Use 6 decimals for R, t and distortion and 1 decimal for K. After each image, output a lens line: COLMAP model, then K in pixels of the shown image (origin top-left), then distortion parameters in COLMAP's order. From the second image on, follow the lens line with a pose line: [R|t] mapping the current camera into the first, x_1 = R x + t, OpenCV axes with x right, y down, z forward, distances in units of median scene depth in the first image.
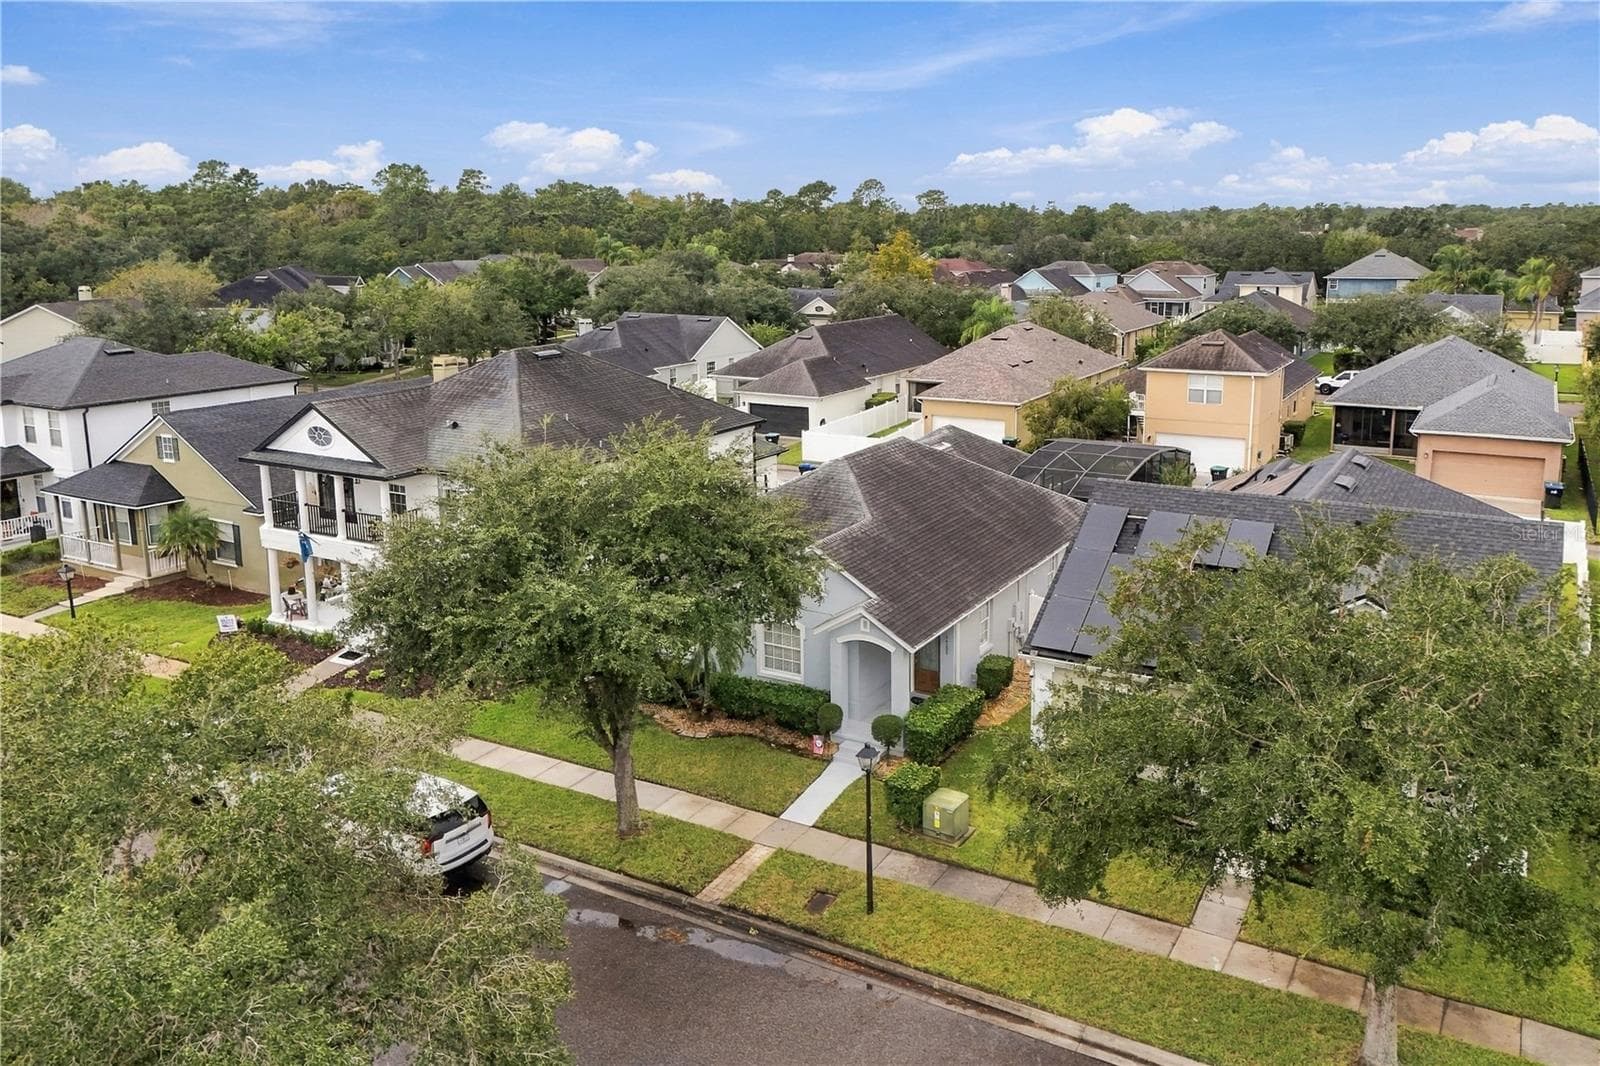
lens RADIAL K [[1264.7, 0, 795.3], [0, 1264.7, 479.3], [0, 0, 1]] dist [0.160614, -0.279527]
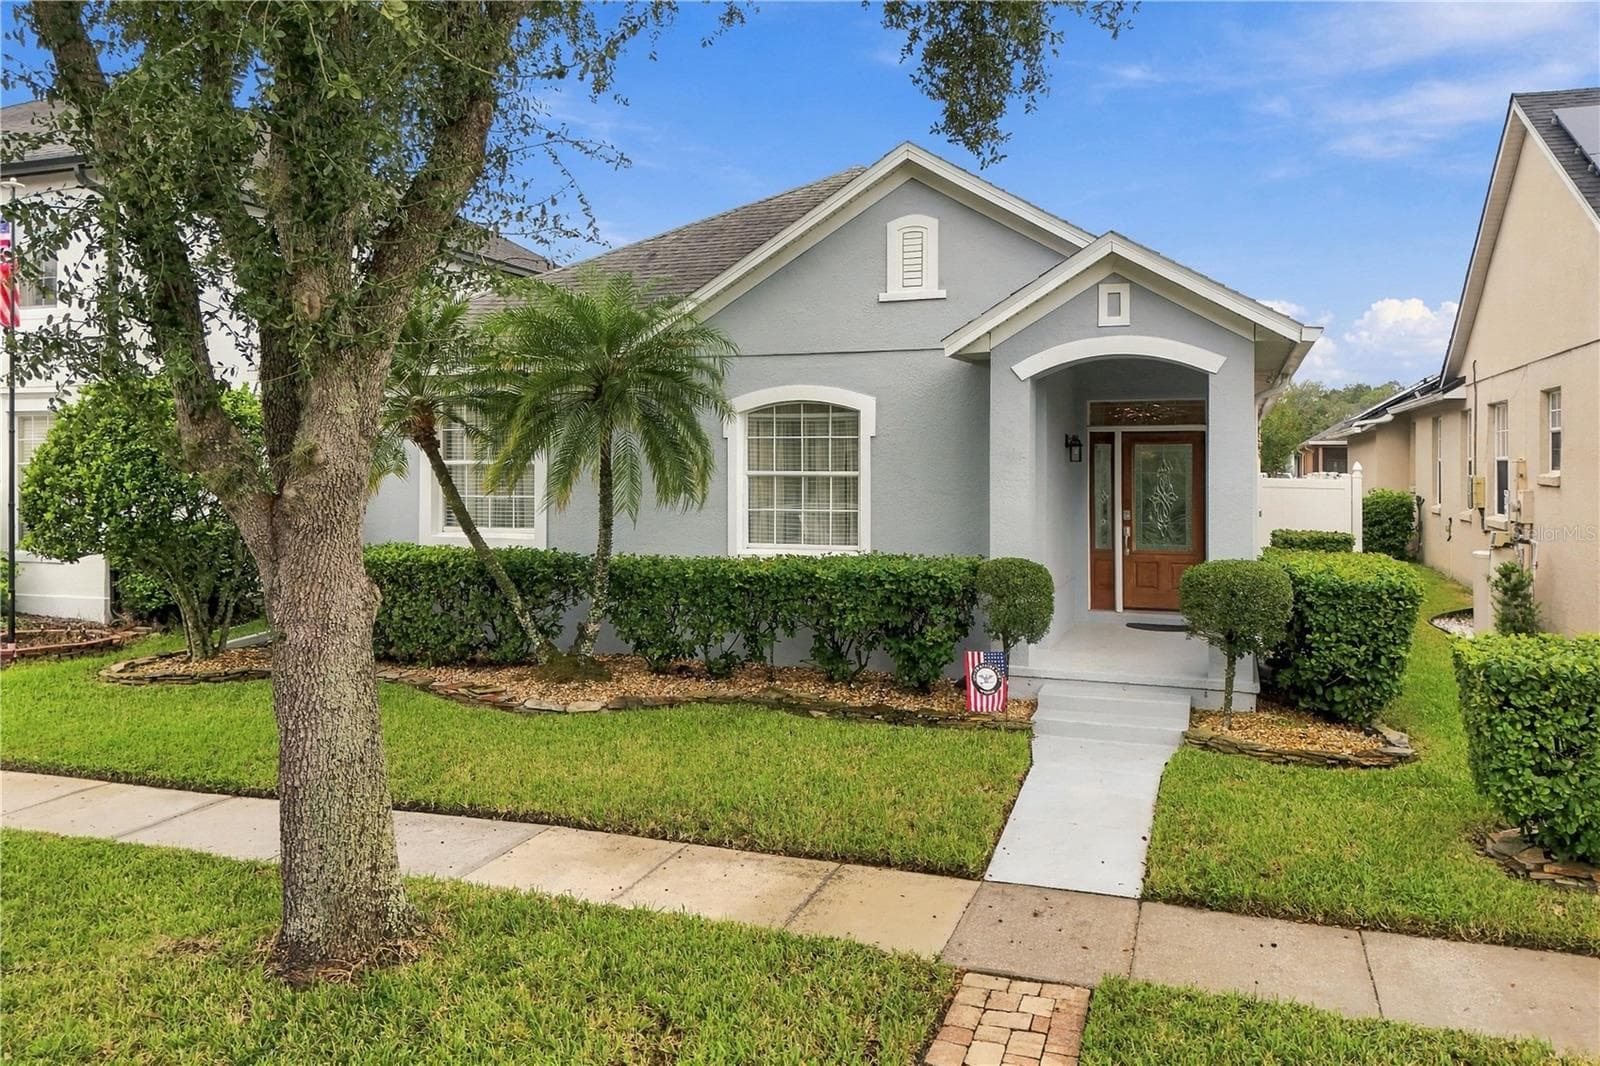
lens RADIAL K [[1264.7, 0, 795.3], [0, 1264.7, 479.3], [0, 0, 1]] dist [0.160614, -0.279527]
pose [[0.979909, 0.012719, 0.199038, -0.024938], [0.026136, 0.981170, -0.191372, 0.059961], [-0.197724, 0.192729, 0.961125, 0.192032]]
